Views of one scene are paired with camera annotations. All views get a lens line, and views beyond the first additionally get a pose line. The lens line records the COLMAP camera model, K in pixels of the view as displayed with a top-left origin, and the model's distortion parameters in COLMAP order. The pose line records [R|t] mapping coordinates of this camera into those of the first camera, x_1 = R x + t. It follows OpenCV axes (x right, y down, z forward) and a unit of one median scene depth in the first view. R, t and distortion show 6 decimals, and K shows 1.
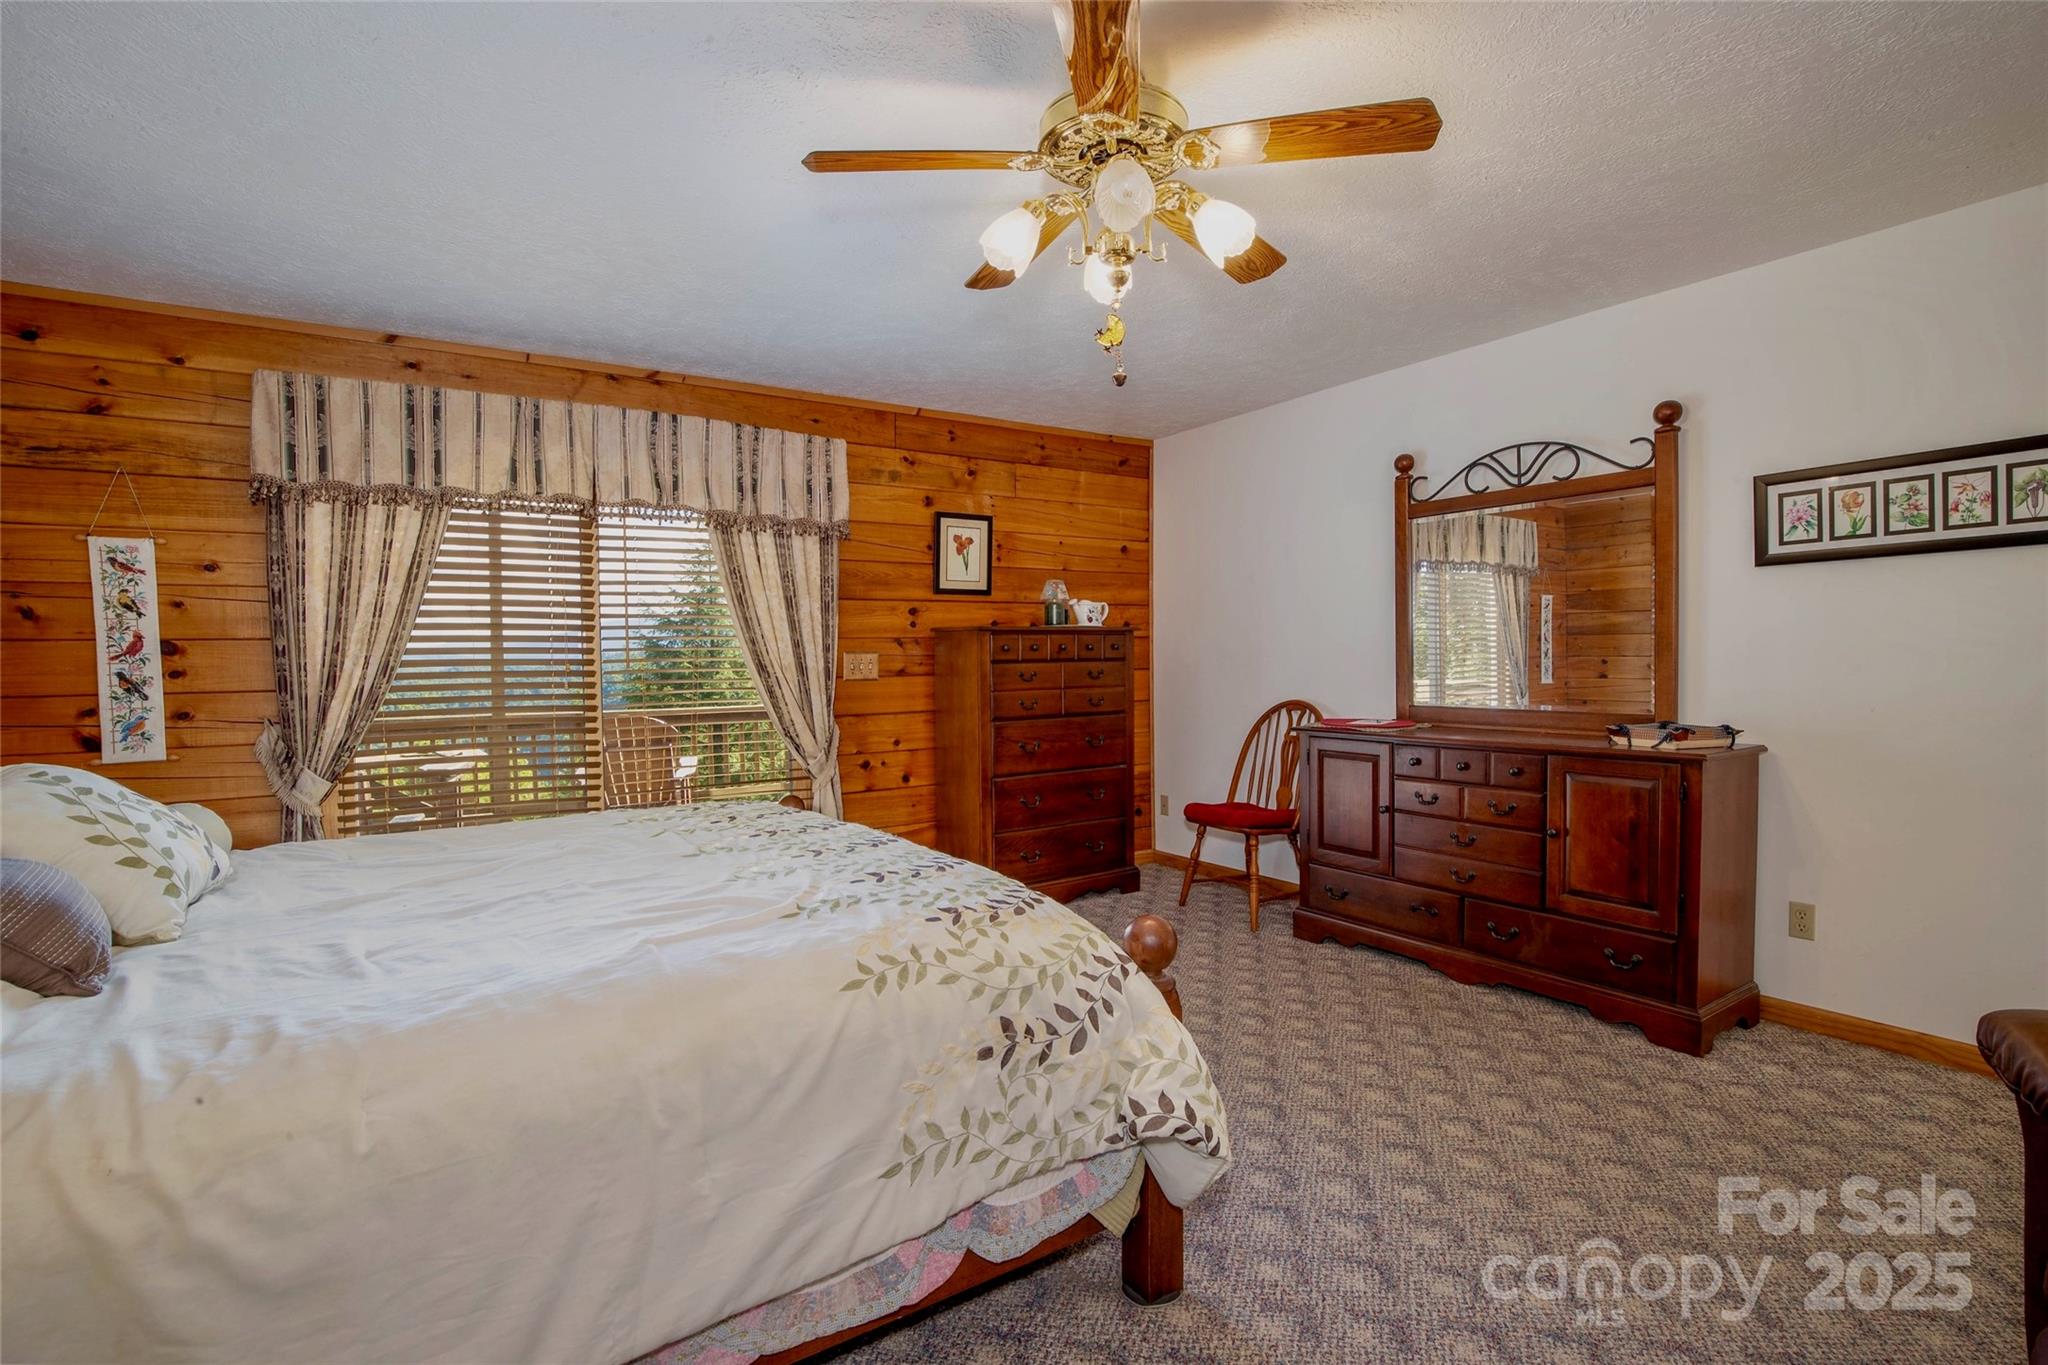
lens RADIAL K [[966.6, 0, 1027.7], [0, 966.6, 695.6], [0, 0, 1]] dist [-0.033289, 0.006261]
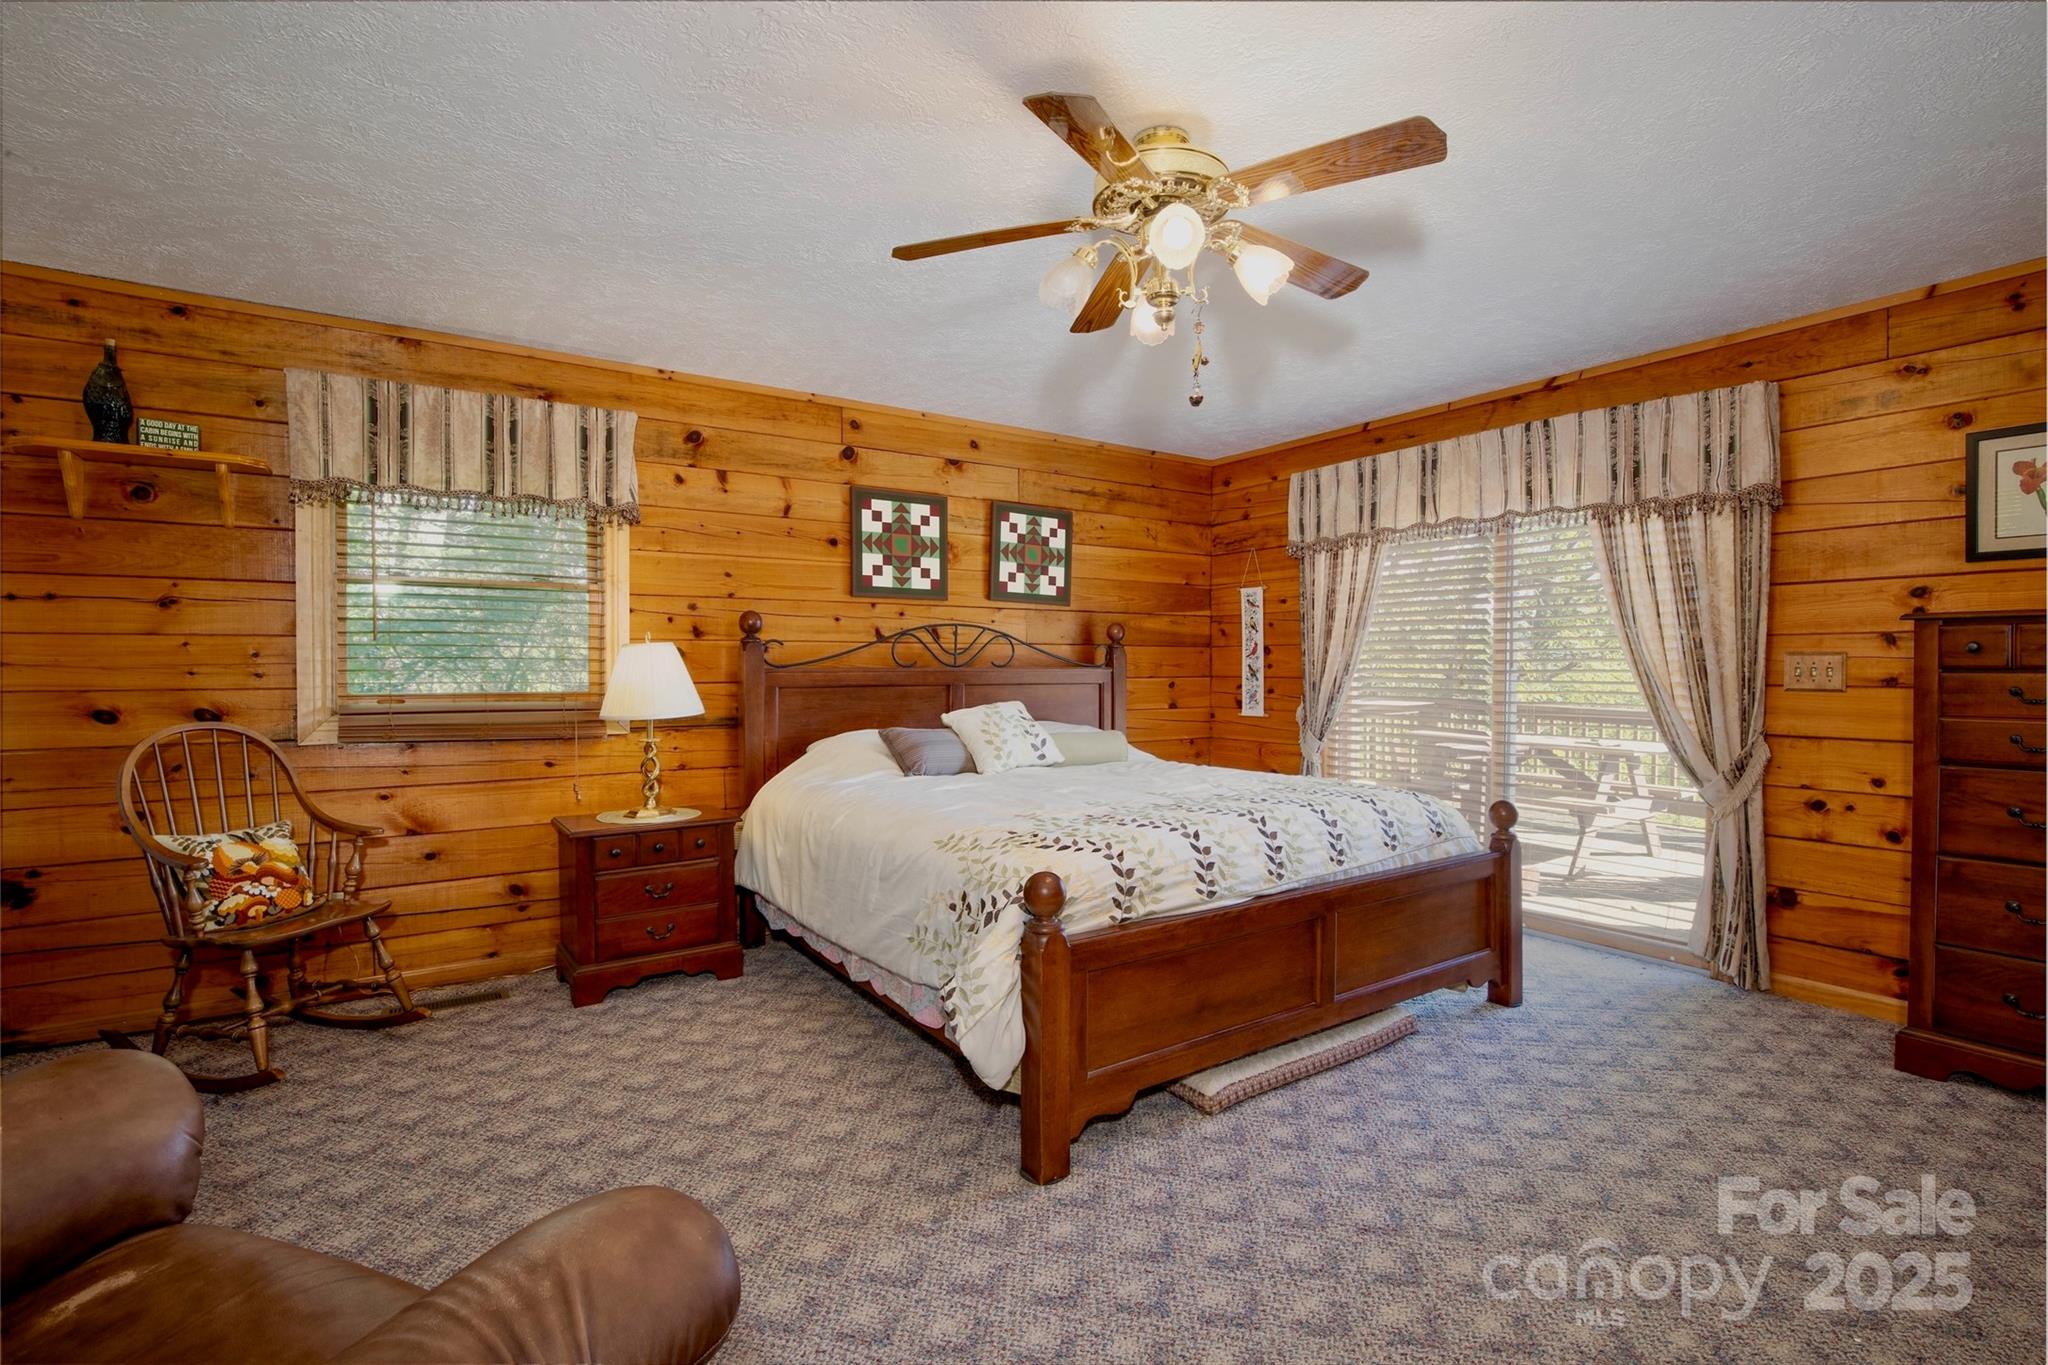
lens RADIAL K [[966.6, 0, 1030.3], [0, 966.6, 688.6], [0, 0, 1]] dist [-0.033289, 0.006261]
pose [[-0.003532, 0.039299, -0.999221, 0.657532], [-0.037338, 0.998526, 0.039404, -0.027646], [0.999296, 0.037448, -0.002059, 0.468378]]
